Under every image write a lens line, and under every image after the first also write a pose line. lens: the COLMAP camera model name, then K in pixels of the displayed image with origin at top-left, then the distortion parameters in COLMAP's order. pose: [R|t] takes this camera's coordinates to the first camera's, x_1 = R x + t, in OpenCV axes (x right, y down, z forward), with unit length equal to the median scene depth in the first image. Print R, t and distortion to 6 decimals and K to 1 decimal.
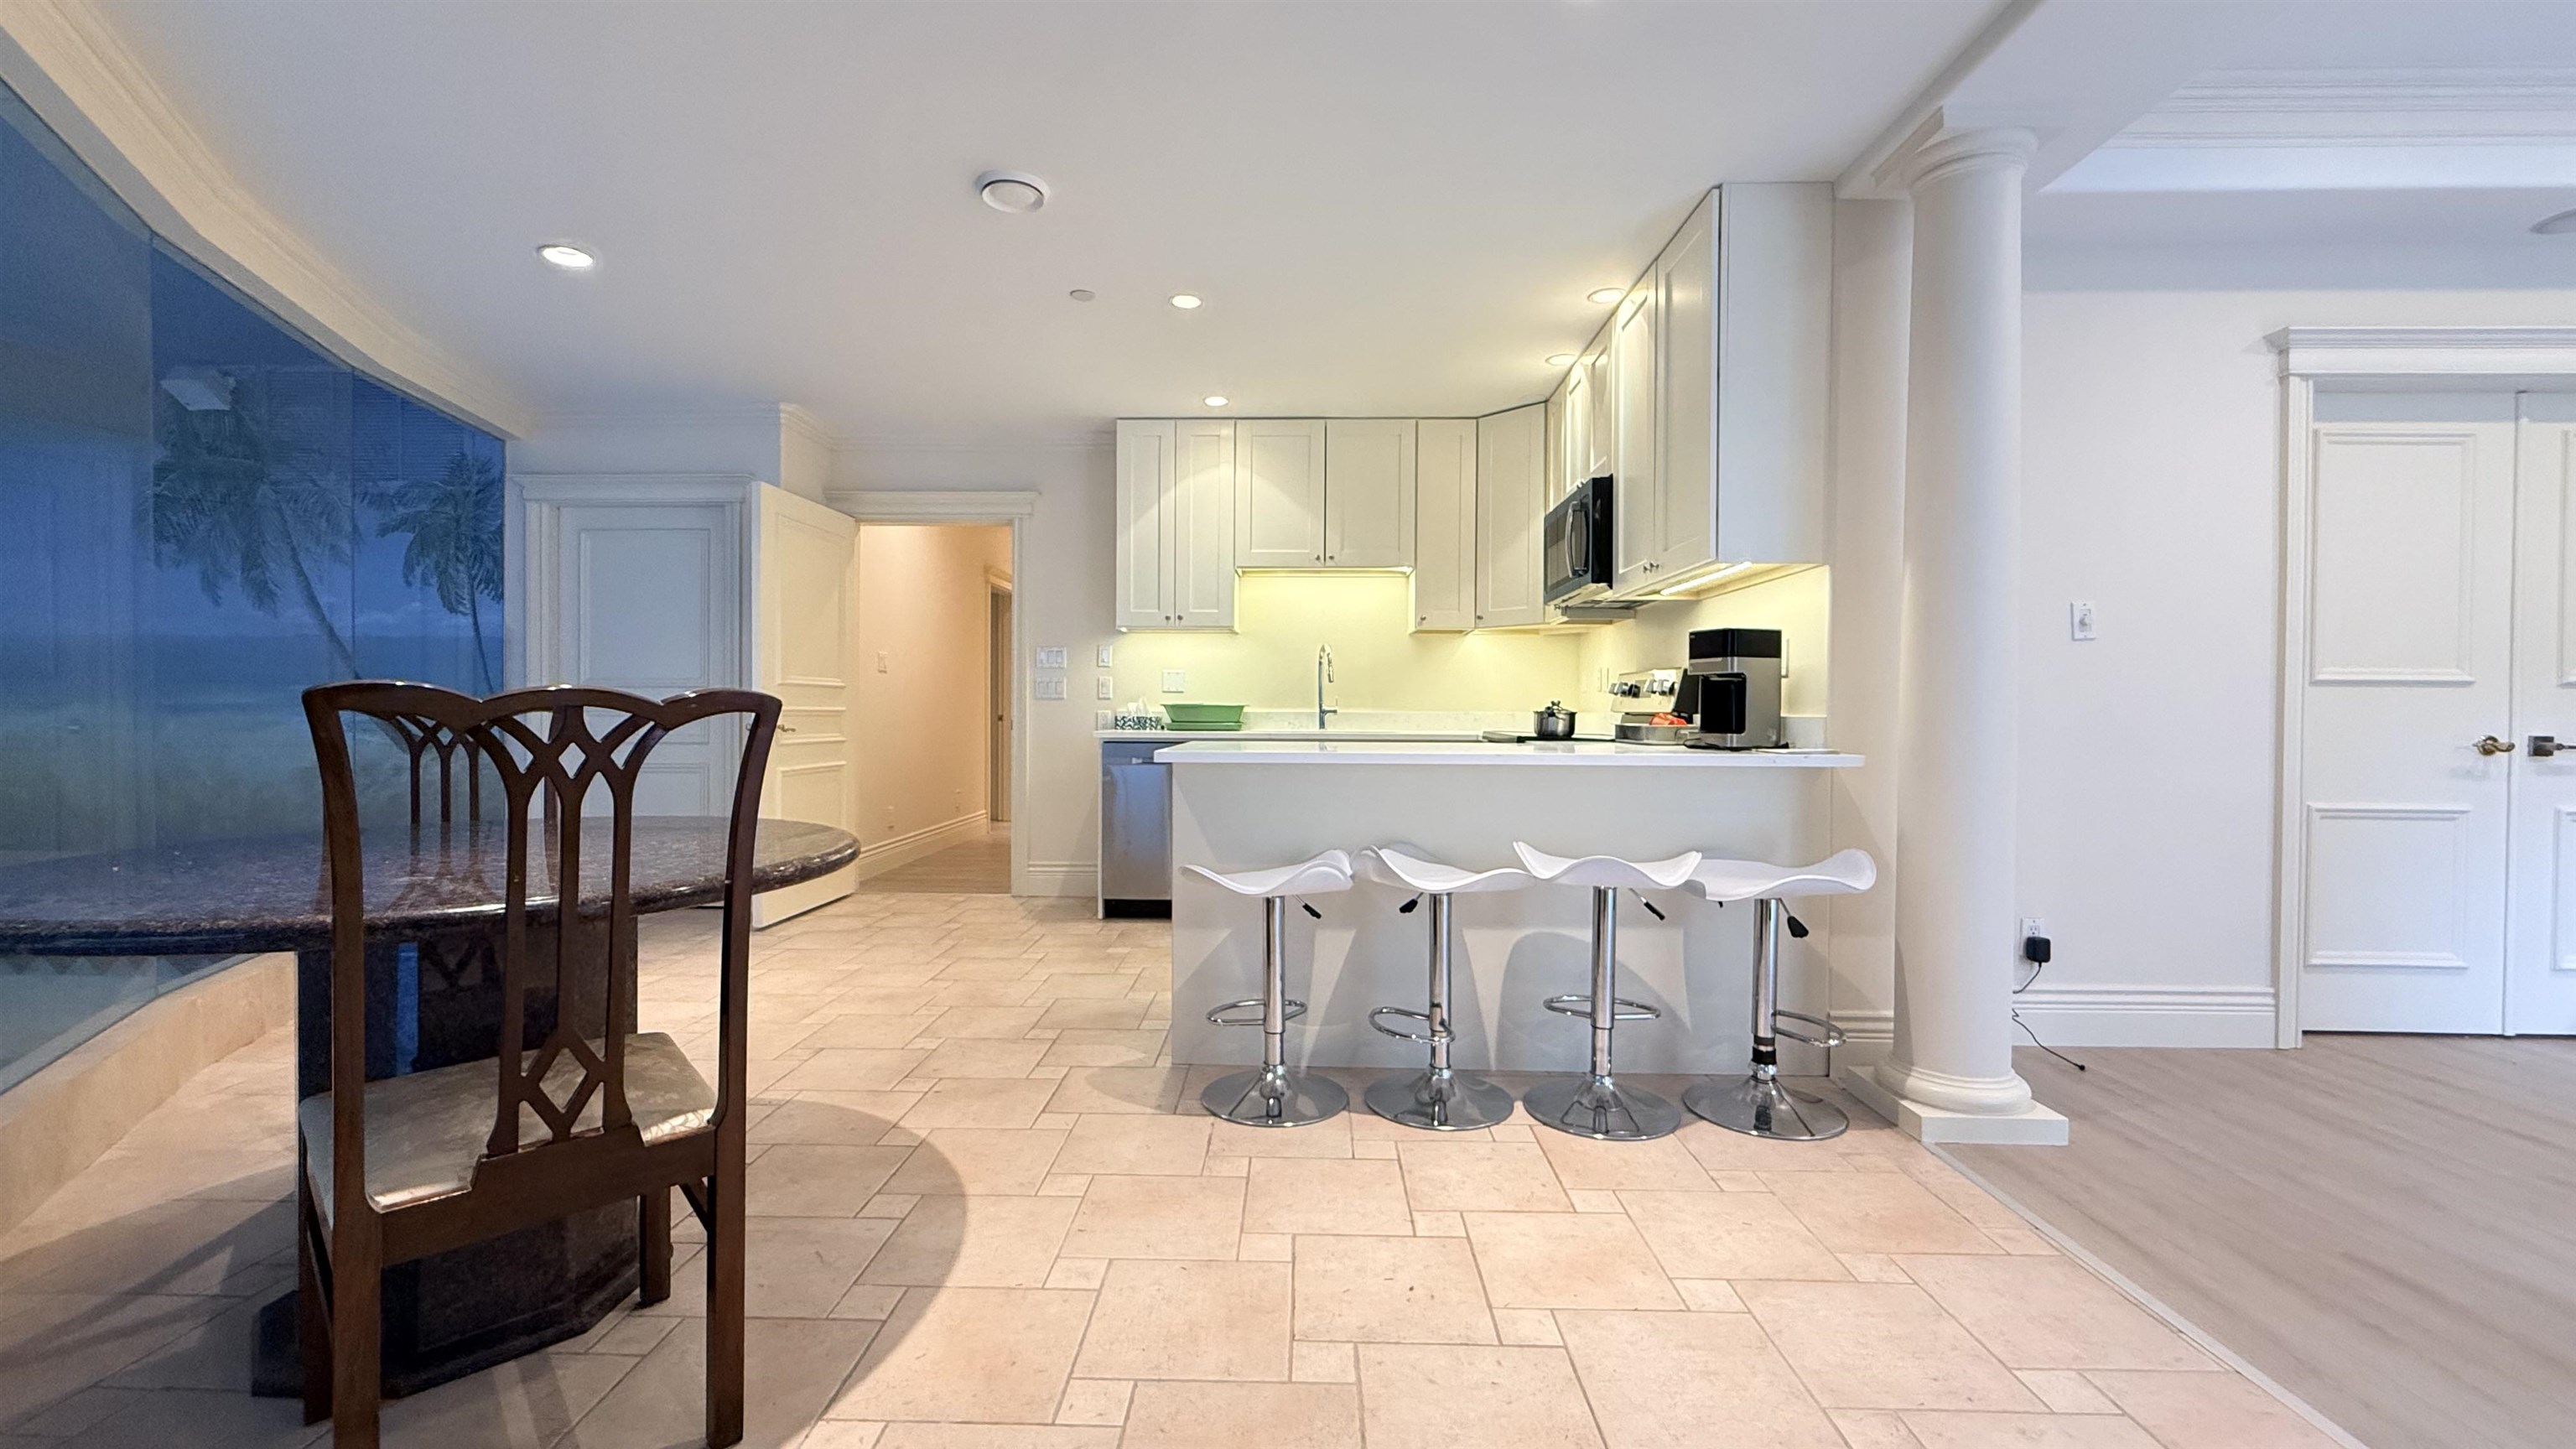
lens RADIAL K [[1020.9, 0, 1282.7], [0, 1020.9, 716.4], [0, 0, 1]] dist [-0.001314, -0.000074]
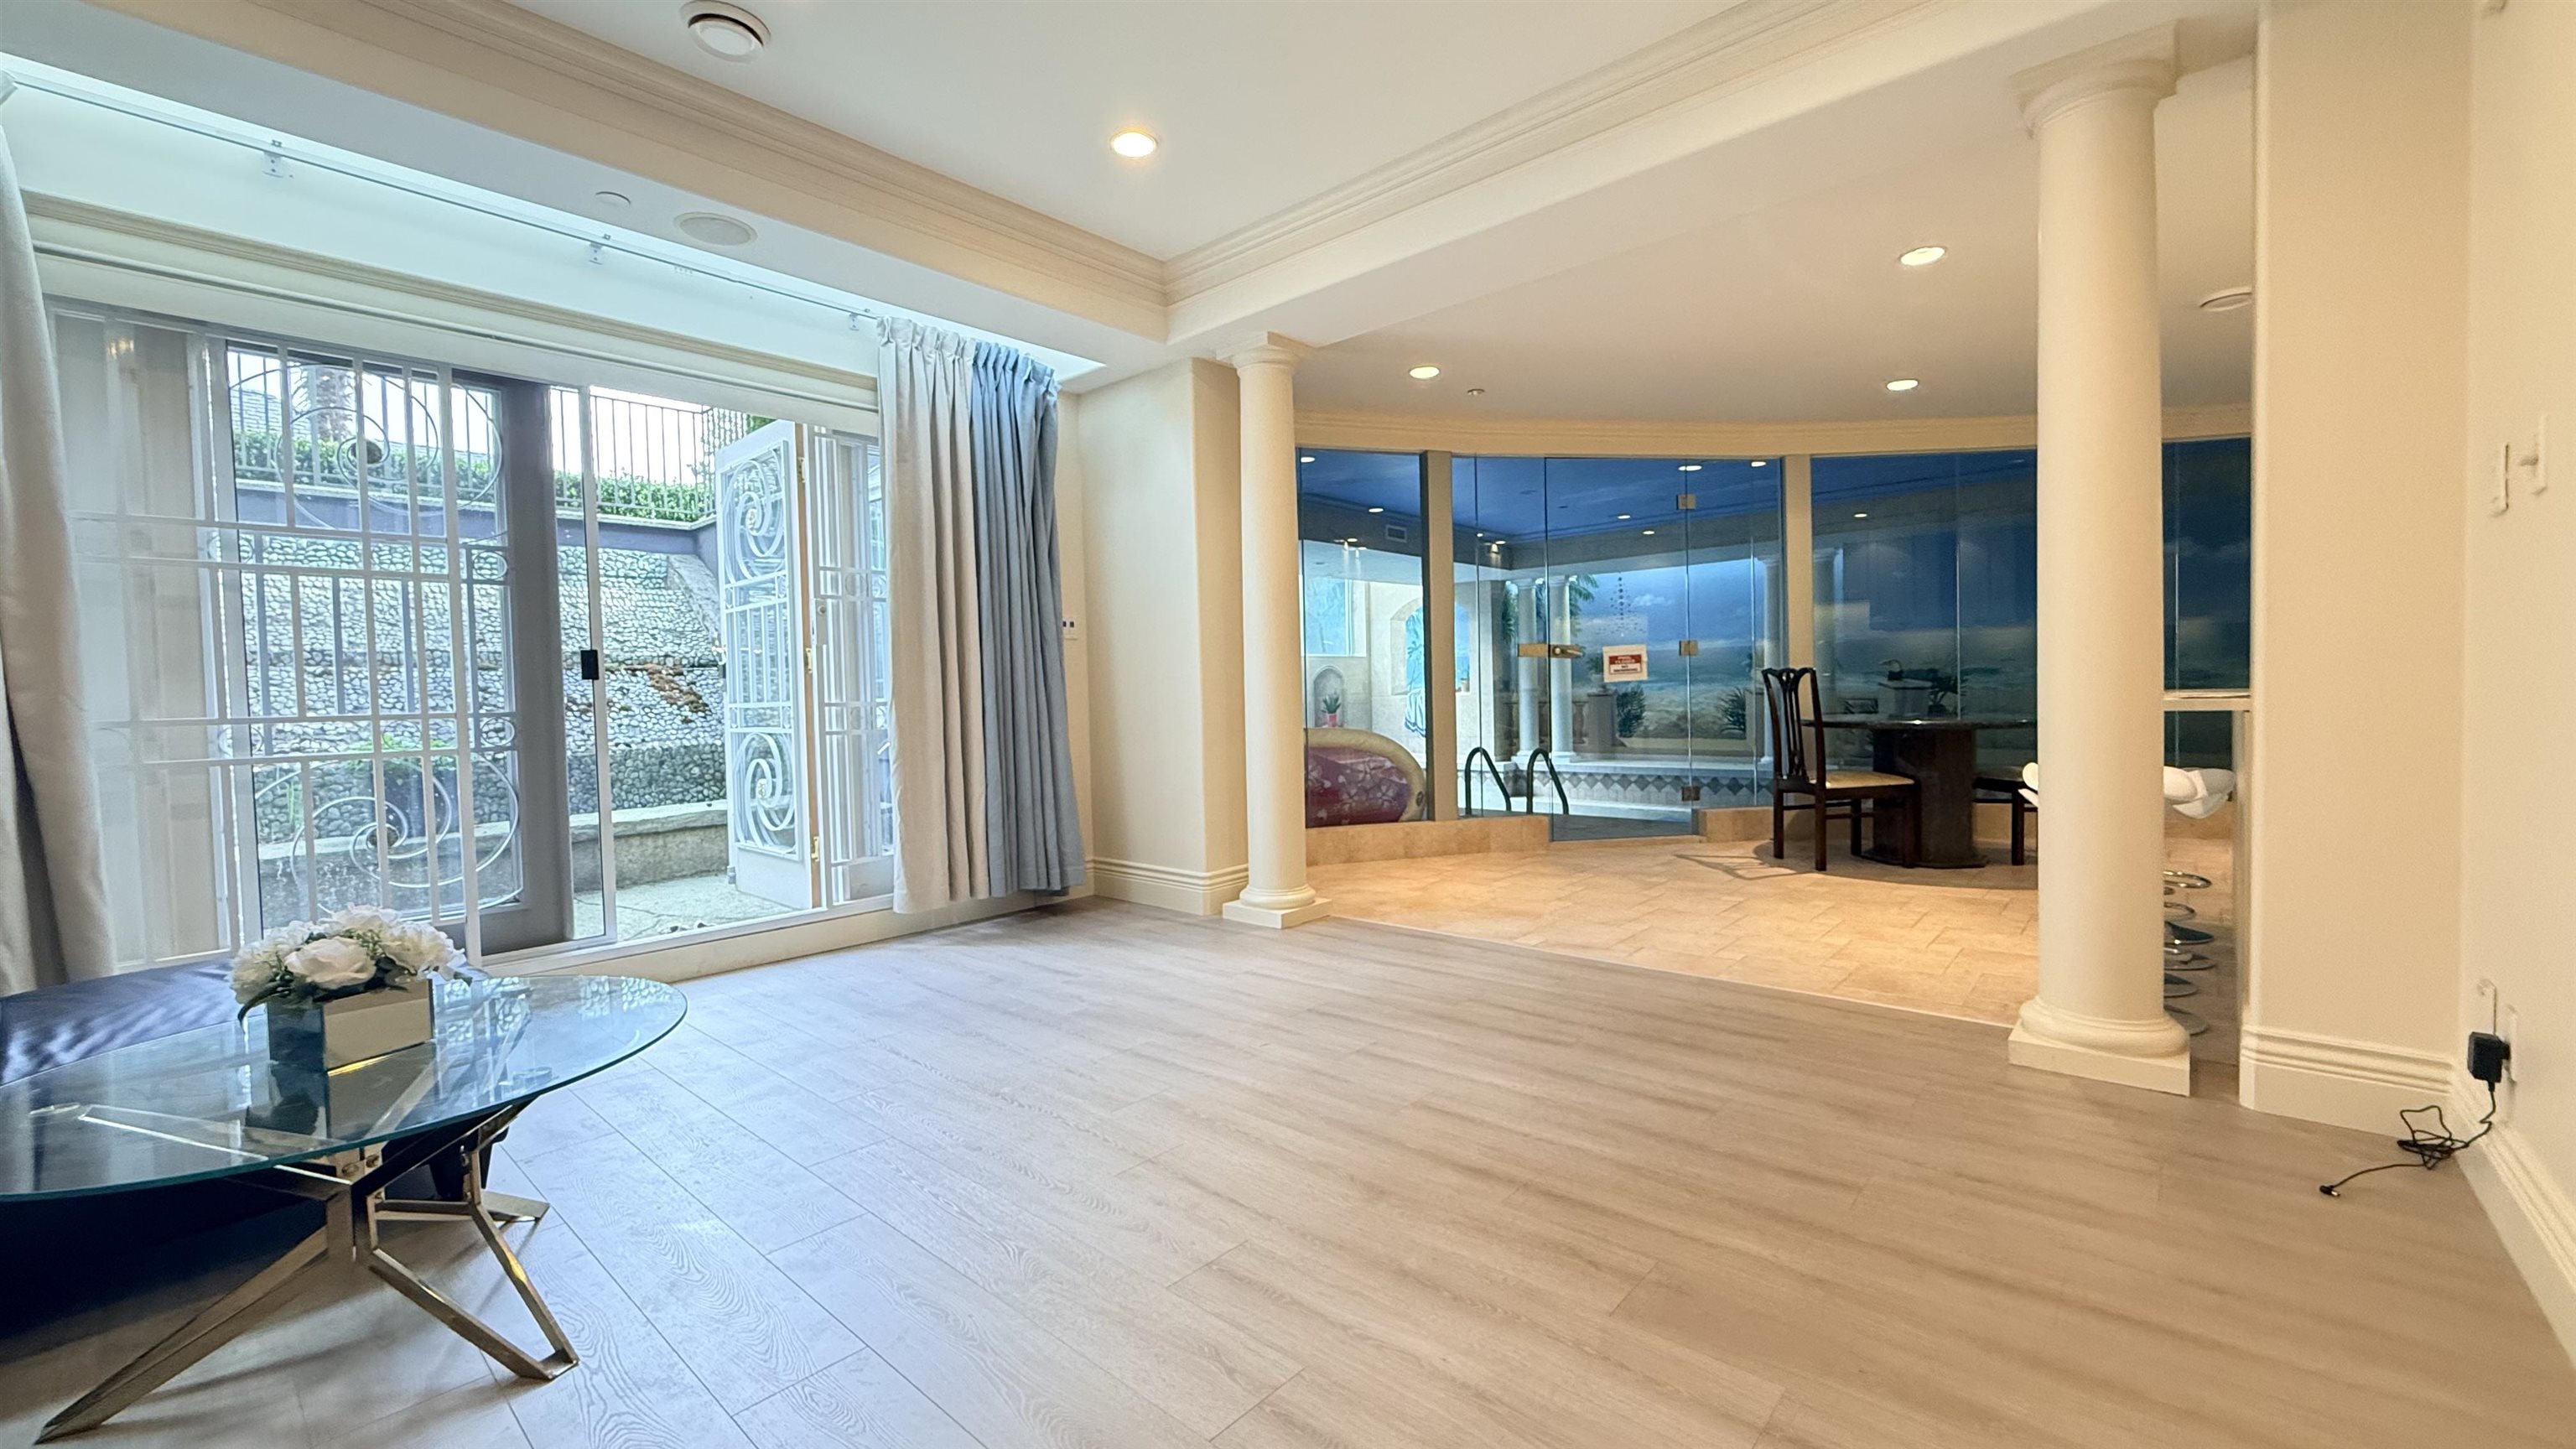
lens RADIAL K [[1020.9, 0, 1287.4], [0, 1020.9, 726.0], [0, 0, 1]] dist [-0.001314, -0.000074]
pose [[-0.638967, 0.035629, -0.768409, 1.574786], [0.015160, 0.999316, 0.033730, 0.014908], [0.769085, 0.009903, -0.639070, 0.839985]]
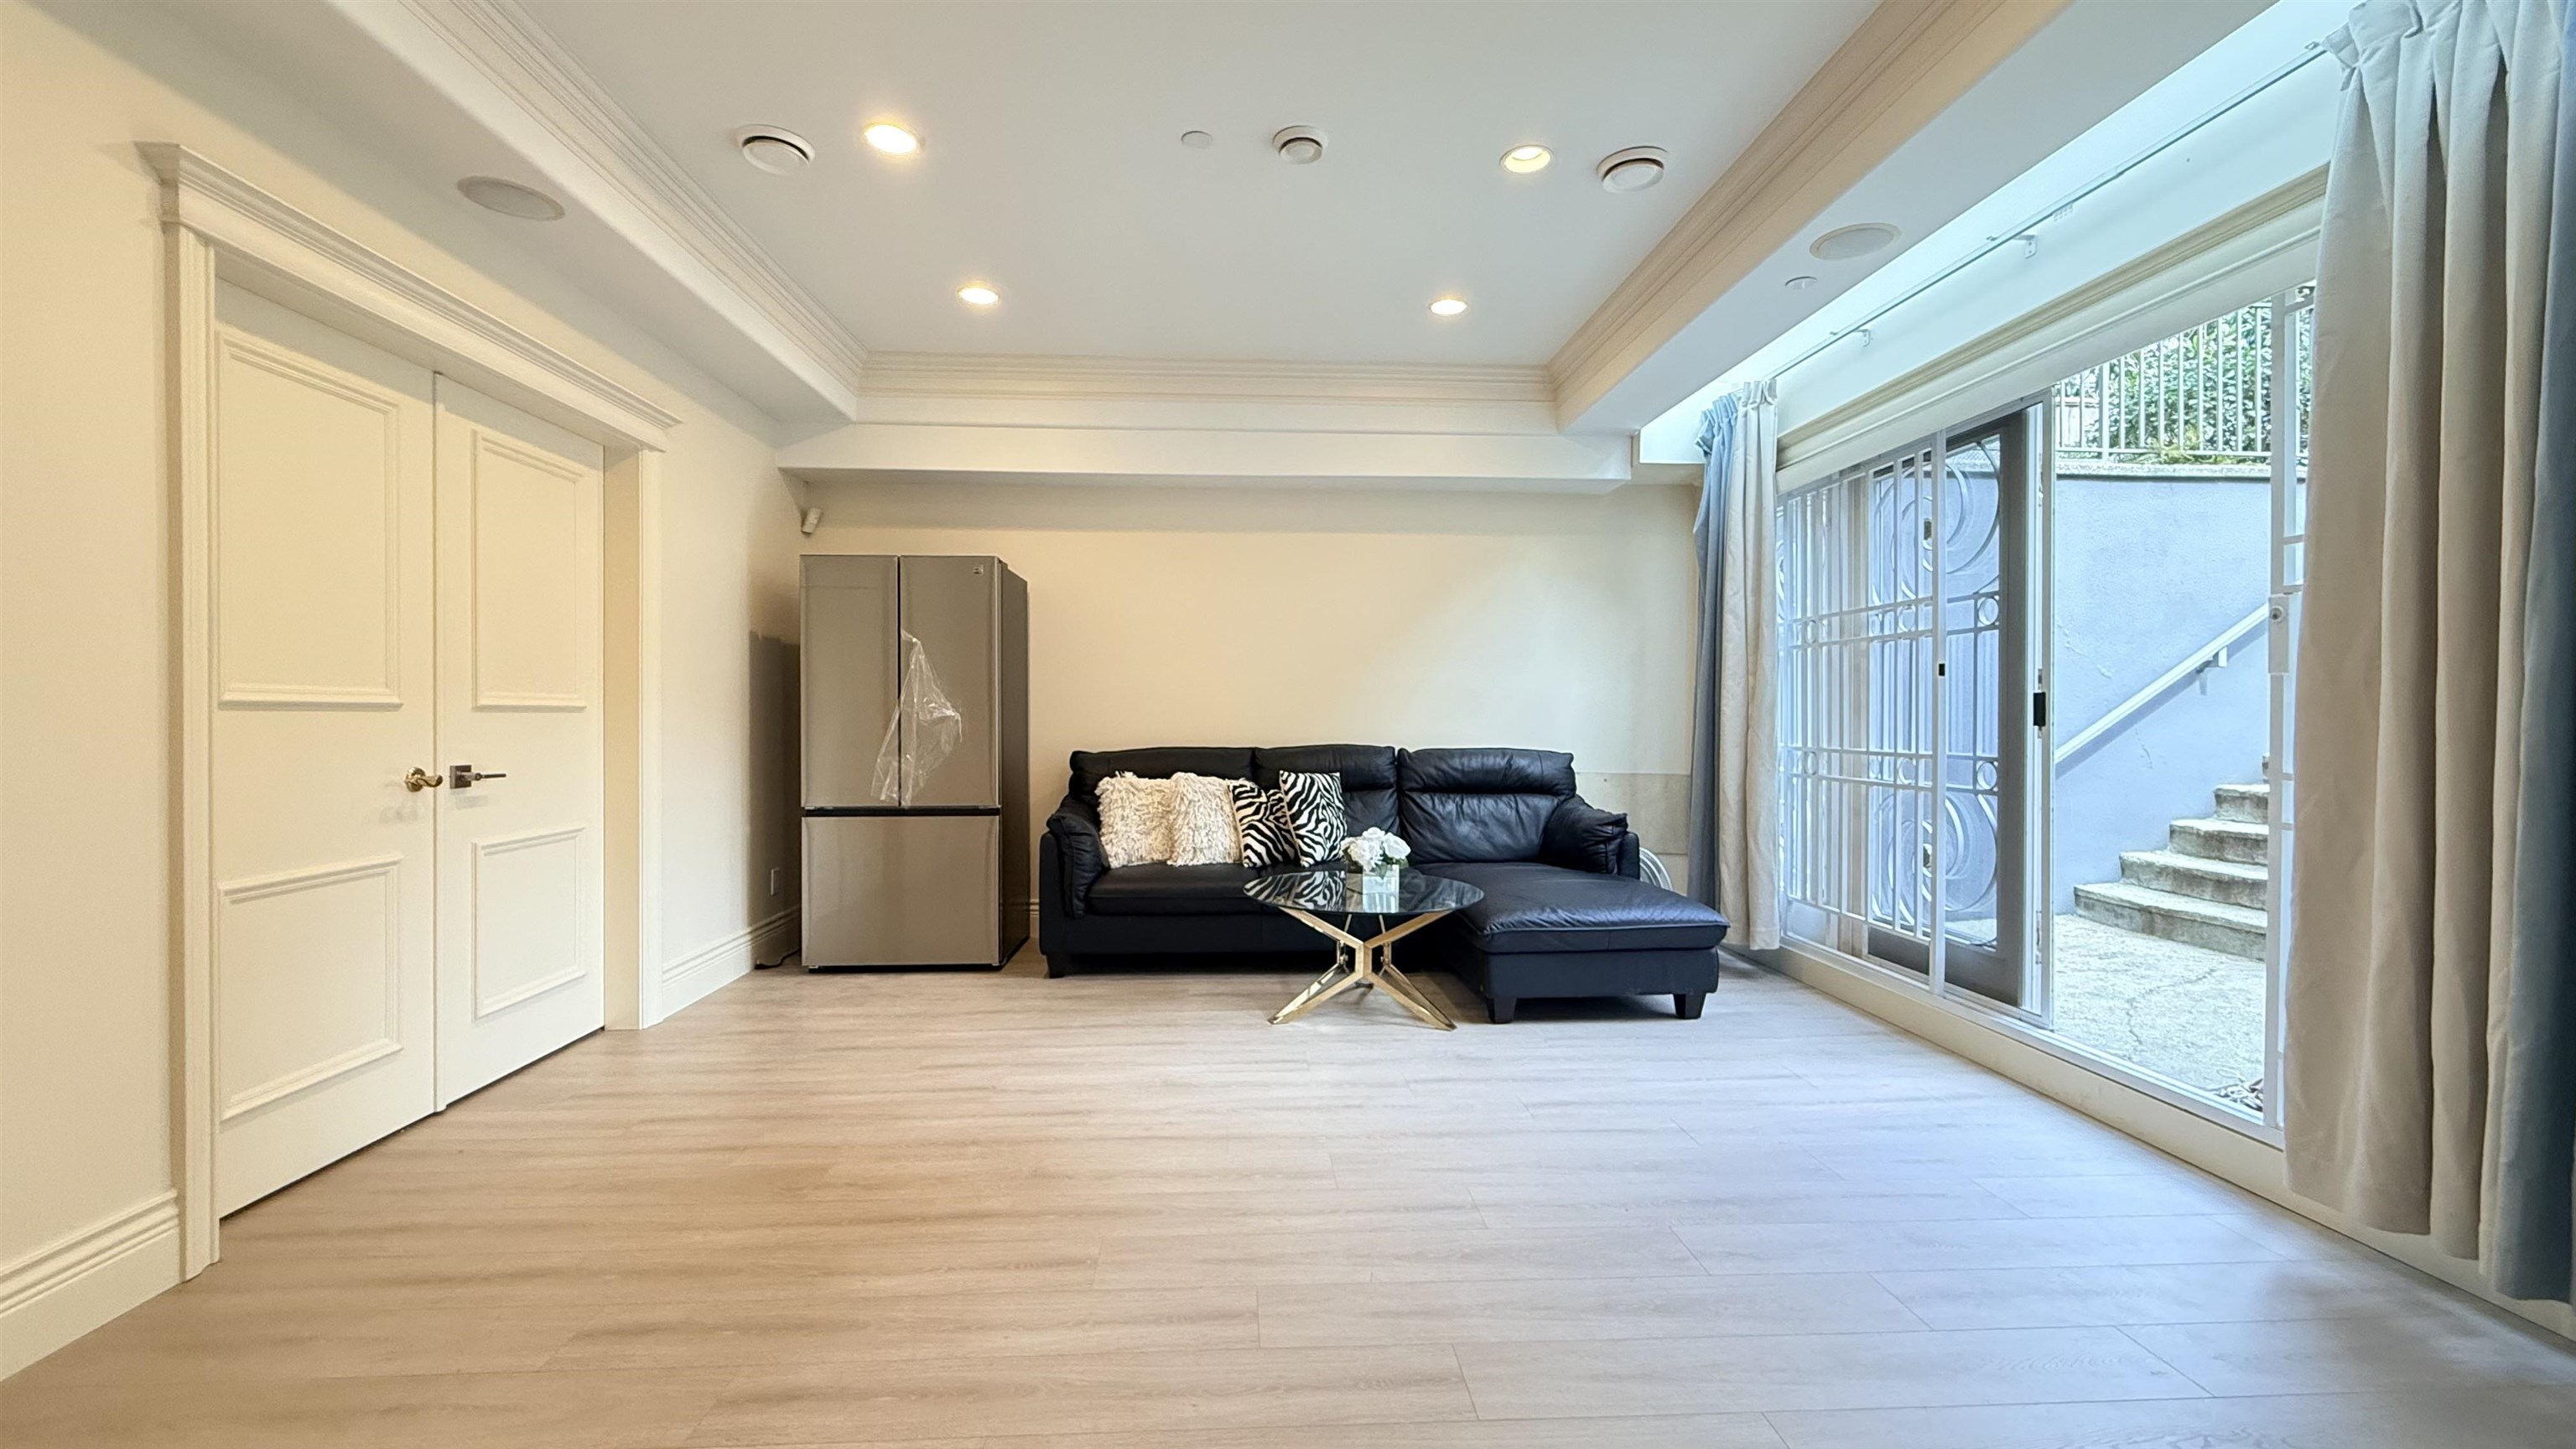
lens RADIAL K [[1020.9, 0, 1276.7], [0, 1020.9, 724.0], [0, 0, 1]] dist [-0.001314, -0.000074]
pose [[-0.082743, -0.016154, 0.996440, 0.287256], [0.003735, 0.999857, 0.016520, -0.029913], [-0.996564, 0.005088, -0.082671, 0.366166]]
